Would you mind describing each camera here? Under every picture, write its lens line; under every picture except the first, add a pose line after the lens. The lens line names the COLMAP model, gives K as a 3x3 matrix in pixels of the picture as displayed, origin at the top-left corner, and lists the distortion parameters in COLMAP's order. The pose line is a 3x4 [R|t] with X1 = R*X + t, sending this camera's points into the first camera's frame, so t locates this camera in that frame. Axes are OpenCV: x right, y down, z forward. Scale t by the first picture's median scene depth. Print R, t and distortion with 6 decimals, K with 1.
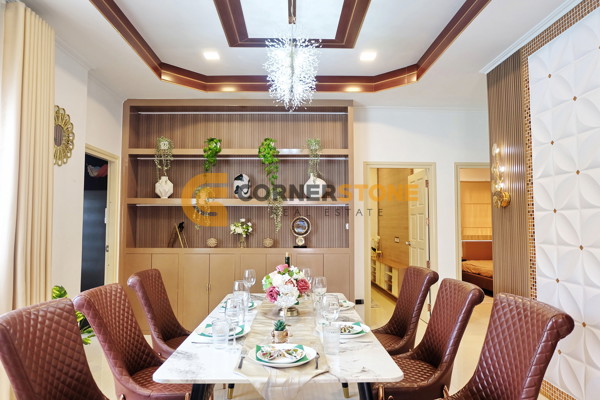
lens RADIAL K [[413.0, 0, 300.0], [0, 413.0, 200.0], [0, 0, 1]] dist [-0.059864, 0.075843]
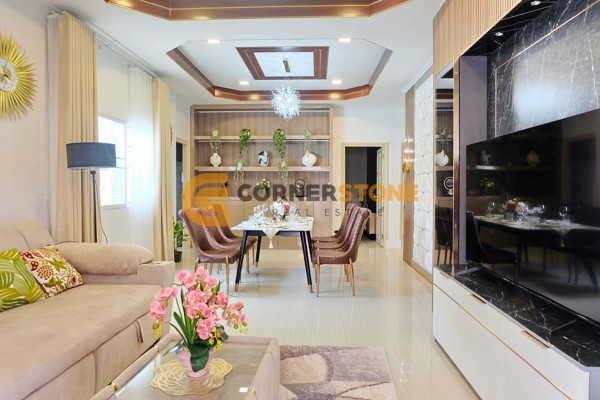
lens RADIAL K [[413.0, 0, 300.0], [0, 413.0, 200.0], [0, 0, 1]] dist [-0.059864, 0.075843]
pose [[0.997601, 0.006645, -0.068902, 0.114985], [-0.000281, 0.995761, 0.091974, -0.021951], [0.069221, -0.091734, 0.993375, -0.608678]]
